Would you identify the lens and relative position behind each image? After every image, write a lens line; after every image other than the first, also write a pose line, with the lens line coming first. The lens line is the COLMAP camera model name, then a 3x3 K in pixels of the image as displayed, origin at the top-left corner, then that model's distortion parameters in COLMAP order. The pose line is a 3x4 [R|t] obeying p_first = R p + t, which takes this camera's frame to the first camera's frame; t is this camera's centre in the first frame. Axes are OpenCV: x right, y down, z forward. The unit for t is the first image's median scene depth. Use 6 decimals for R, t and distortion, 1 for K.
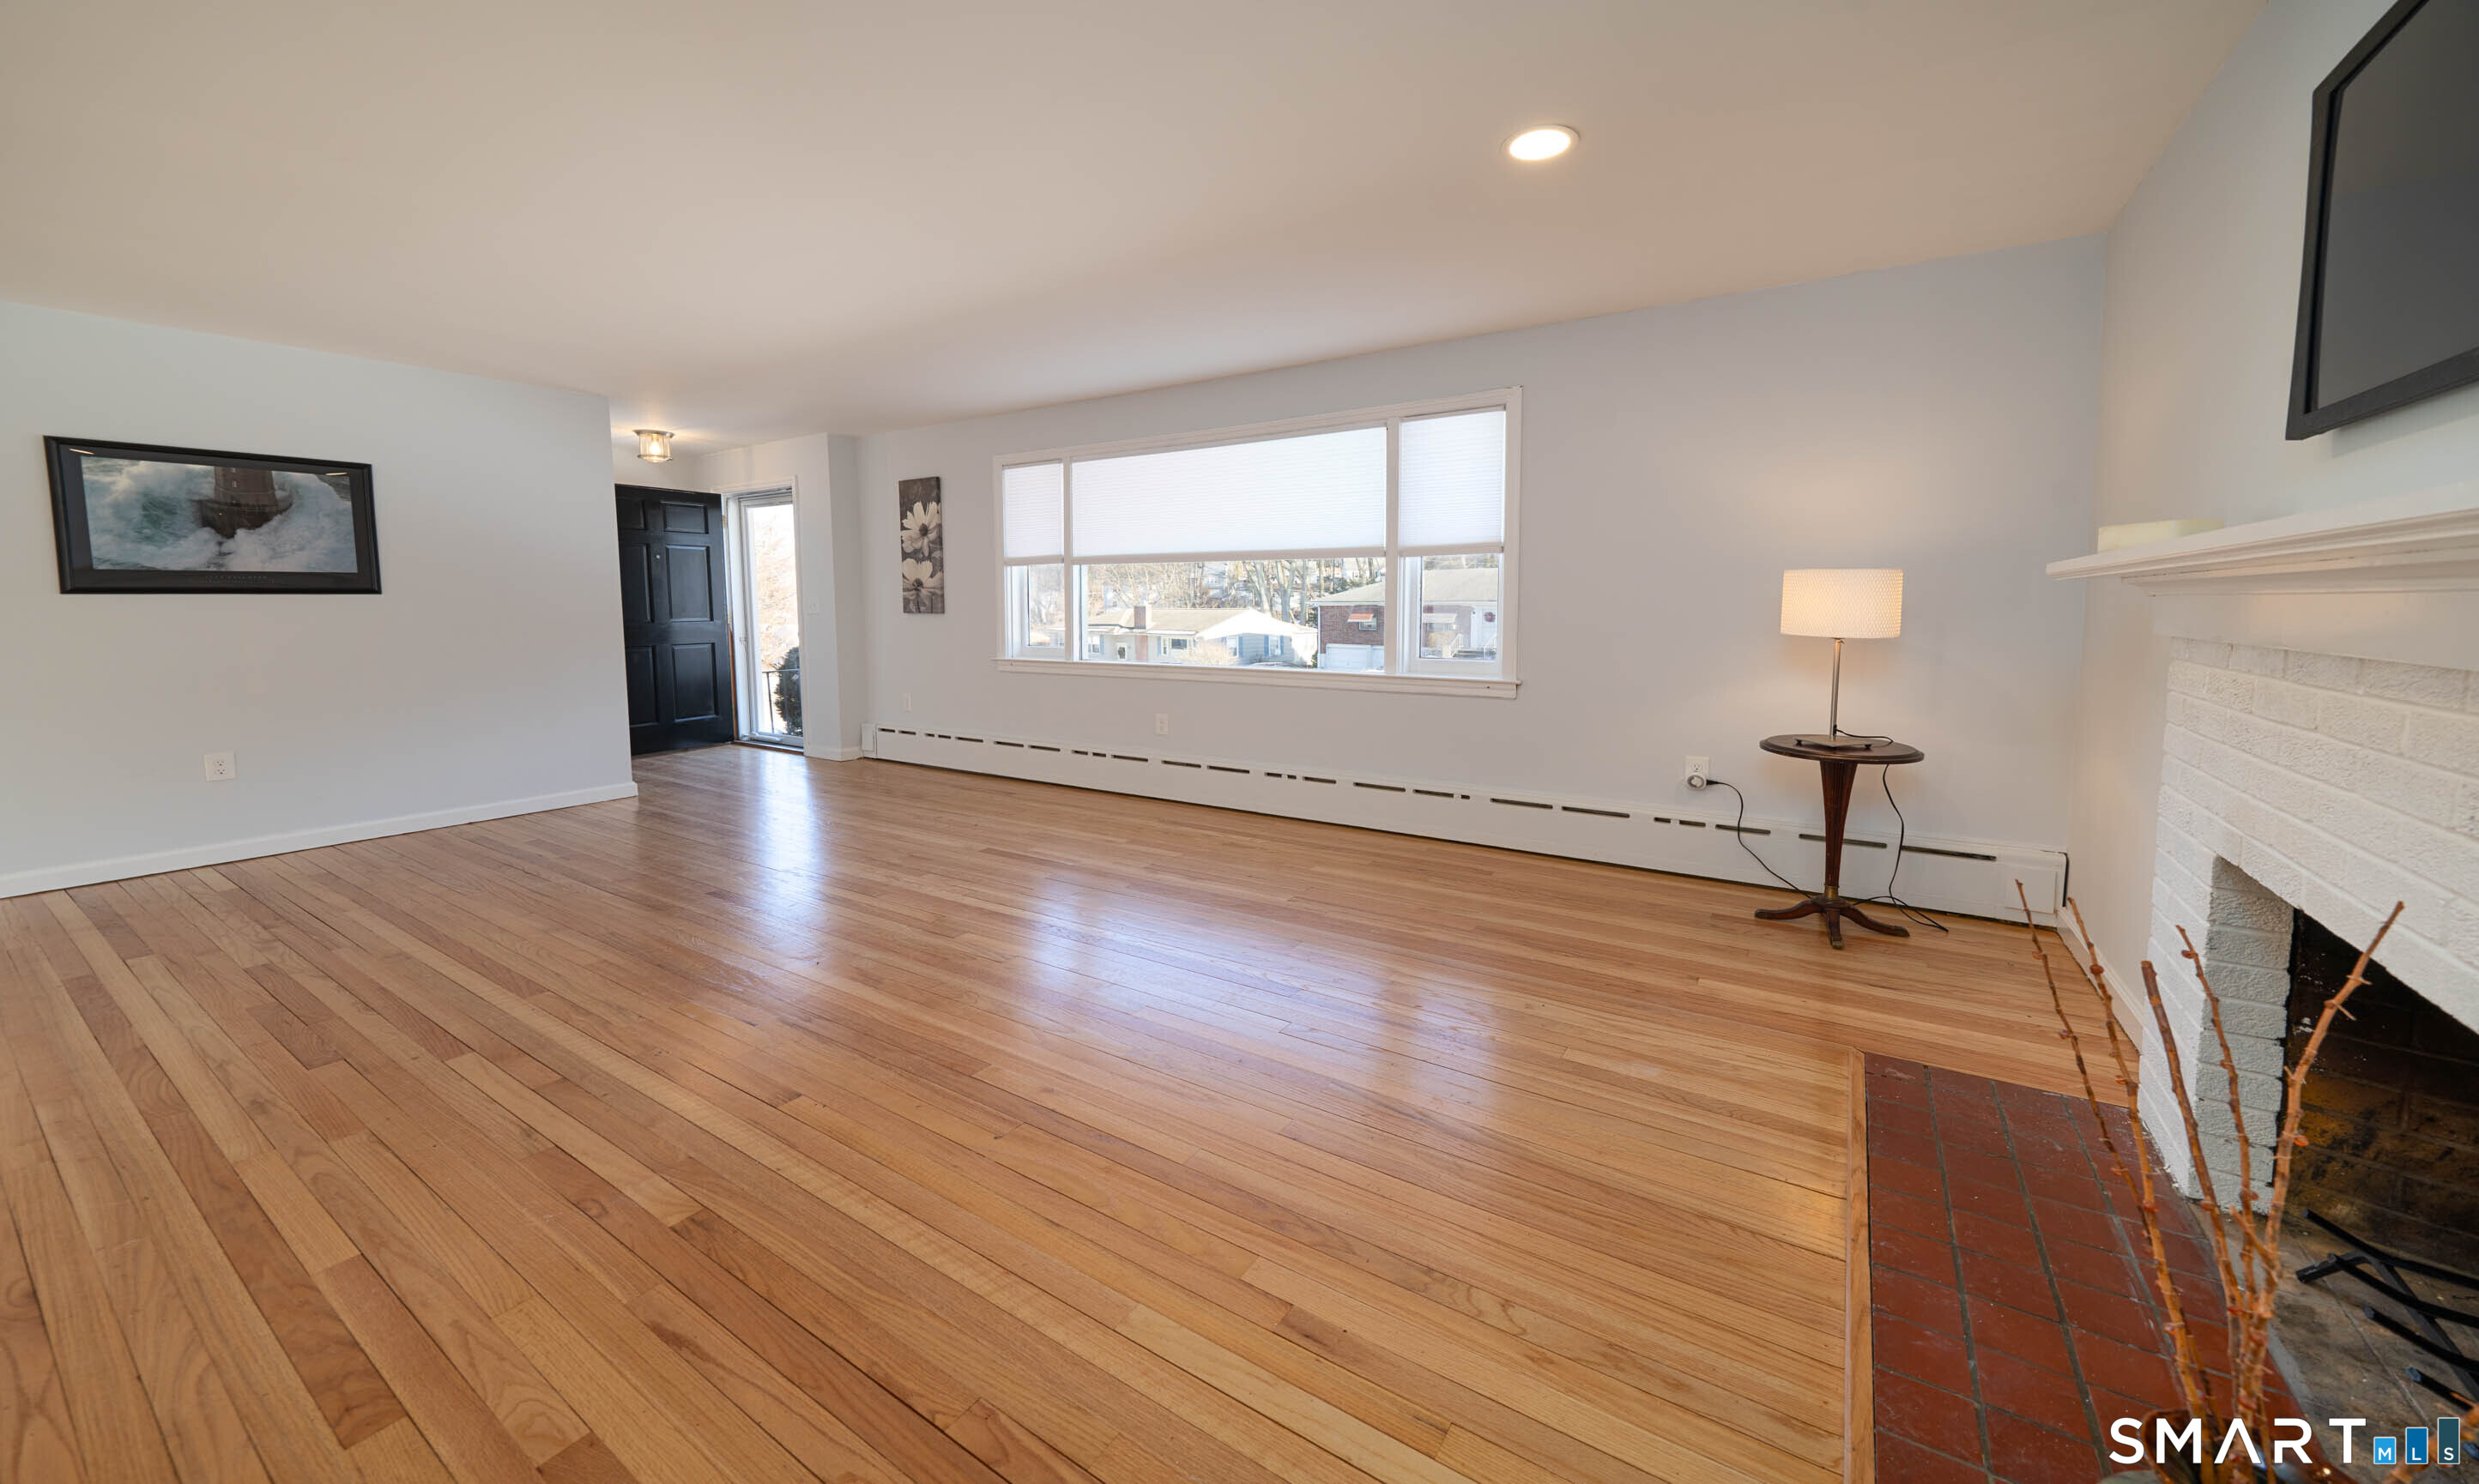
lens RADIAL K [[737.7, 0, 1236.7], [0, 737.7, 648.5], [0, 0, 1]] dist [-0.000424, -0.000115]
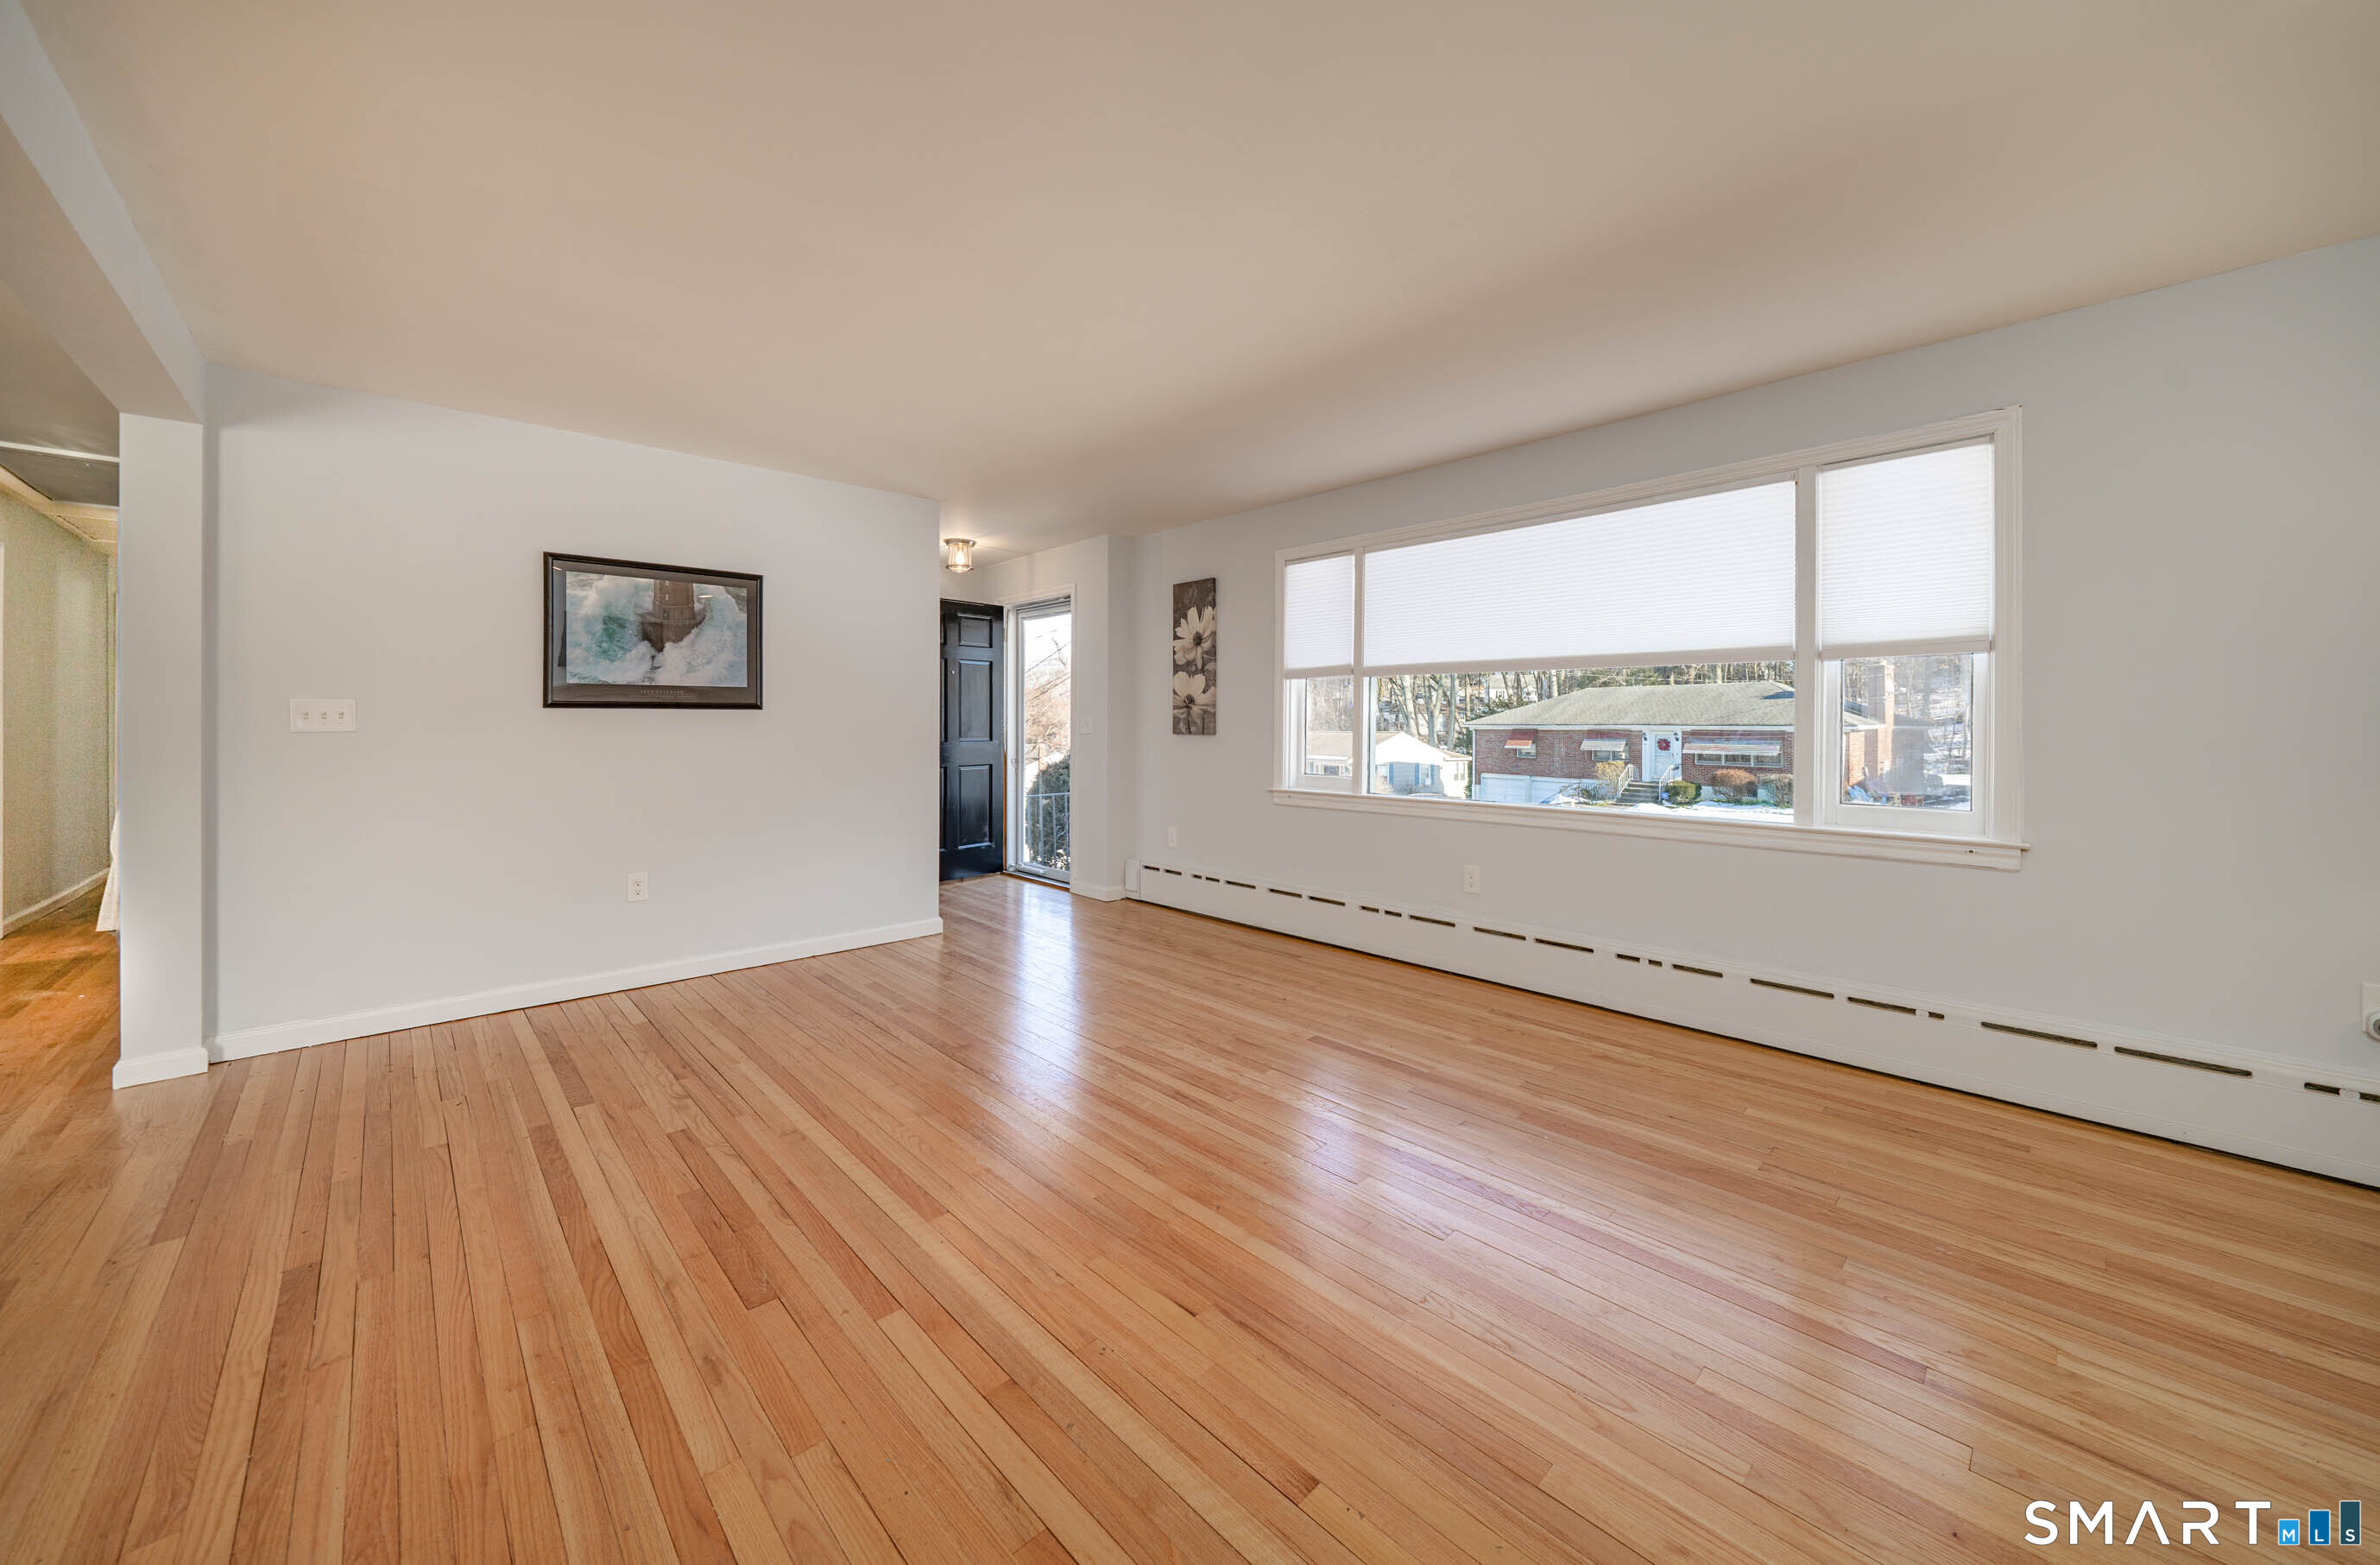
lens RADIAL K [[854.5, 0, 1195.3], [0, 854.5, 725.1], [0, 0, 1]] dist [-0.000674, -0.000078]
pose [[0.947823, 0.004390, -0.318767, -0.118759], [-0.023624, 0.998123, -0.056496, -0.002296], [0.317920, 0.061079, 0.946148, 0.057471]]
